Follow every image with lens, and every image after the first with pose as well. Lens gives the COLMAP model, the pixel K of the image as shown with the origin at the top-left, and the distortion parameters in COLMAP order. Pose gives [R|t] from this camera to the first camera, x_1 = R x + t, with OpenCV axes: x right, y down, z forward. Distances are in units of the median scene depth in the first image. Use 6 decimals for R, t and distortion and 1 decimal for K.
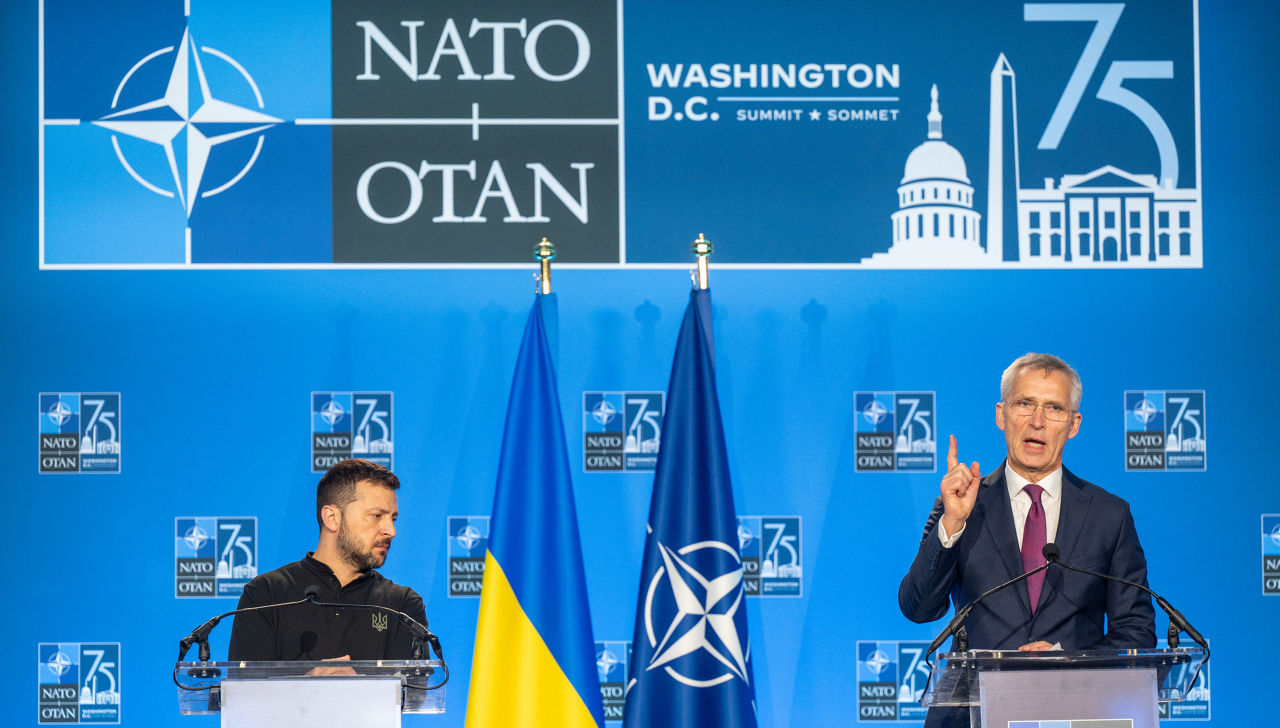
lens RADIAL K [[6852.6, 0, 640.0], [0, 6852.6, 364.0], [0, 0, 1]] dist [0.092513, -13.080091]
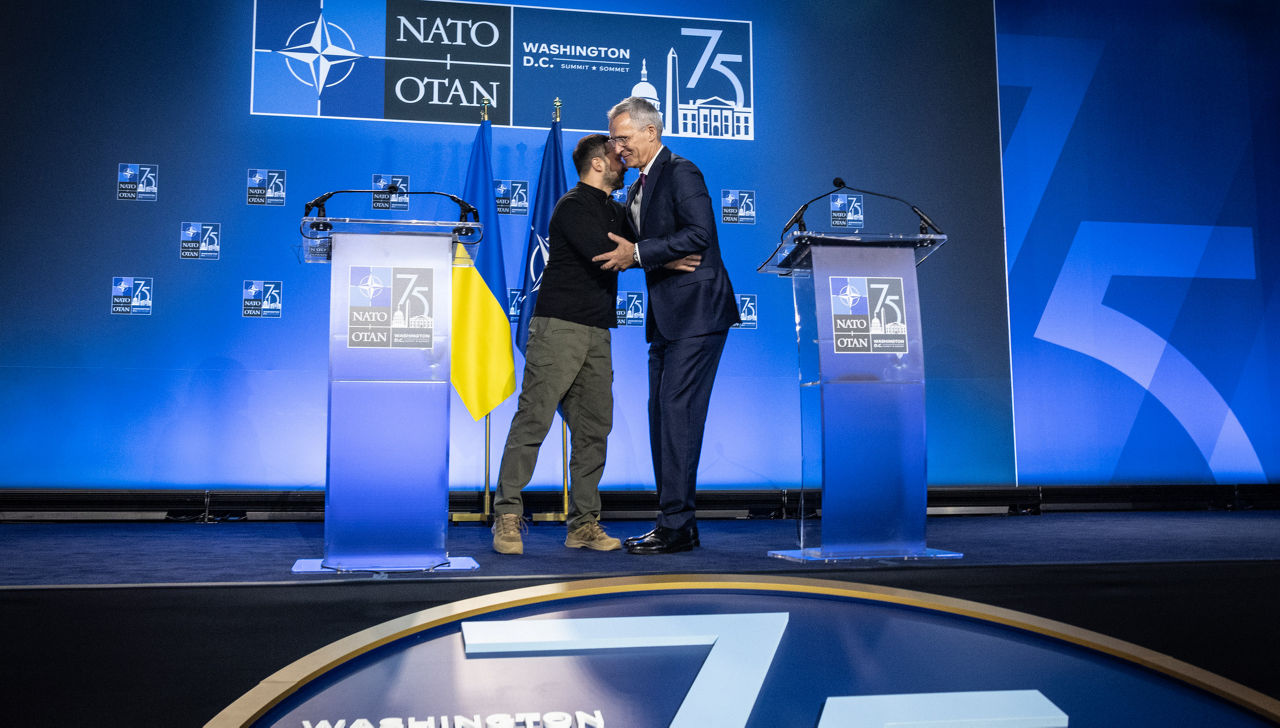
lens RADIAL K [[1332.7, 0, 621.4], [0, 1332.7, 285.3], [0, 0, 1]] dist [0.005001, -0.001035]
pose [[0.987241, 0.029046, 0.156562, -0.034544], [-0.024930, 0.999292, -0.028186, 0.050632], [-0.157270, 0.023923, 0.987266, 0.550497]]
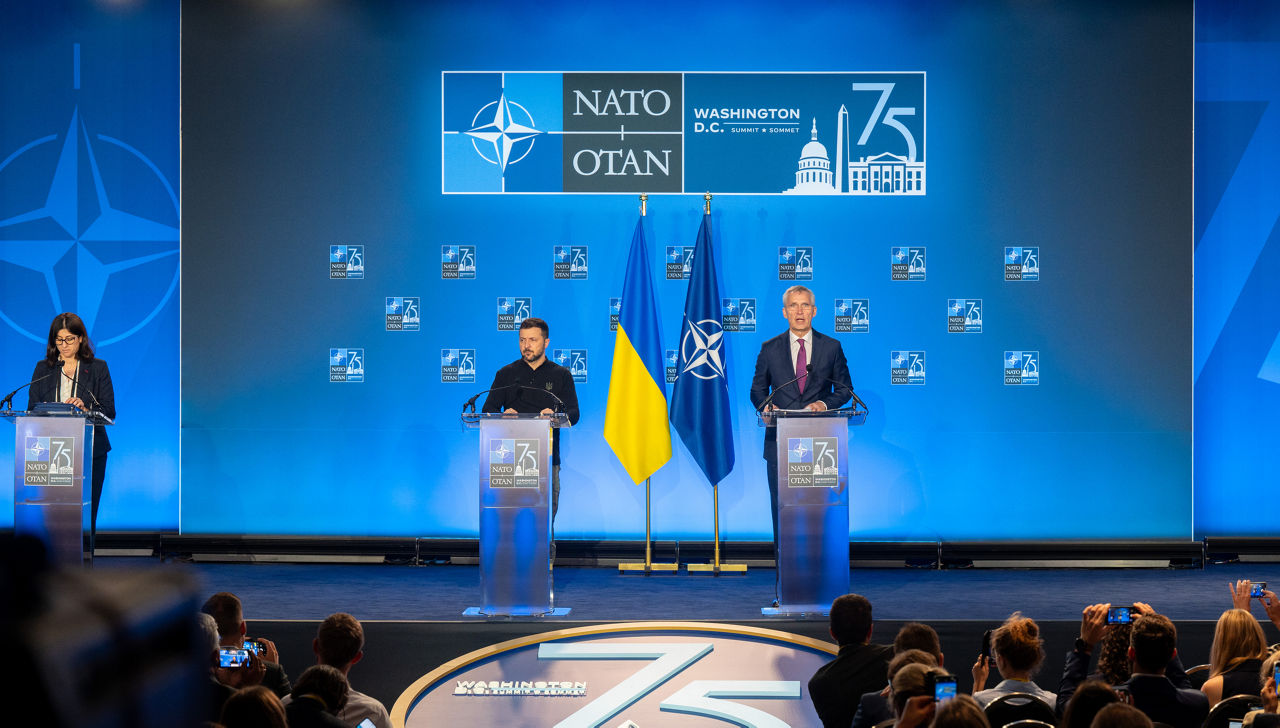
lens RADIAL K [[3522.6, 0, 640.0], [0, 3522.6, 364.0], [0, 0, 1]] dist [0.037870, 0.147598]
pose [[0.996881, 0.010862, -0.078175, 0.079503], [-0.001020, 0.992175, 0.124848, -0.109049], [0.078919, -0.124378, 0.989091, -0.231333]]
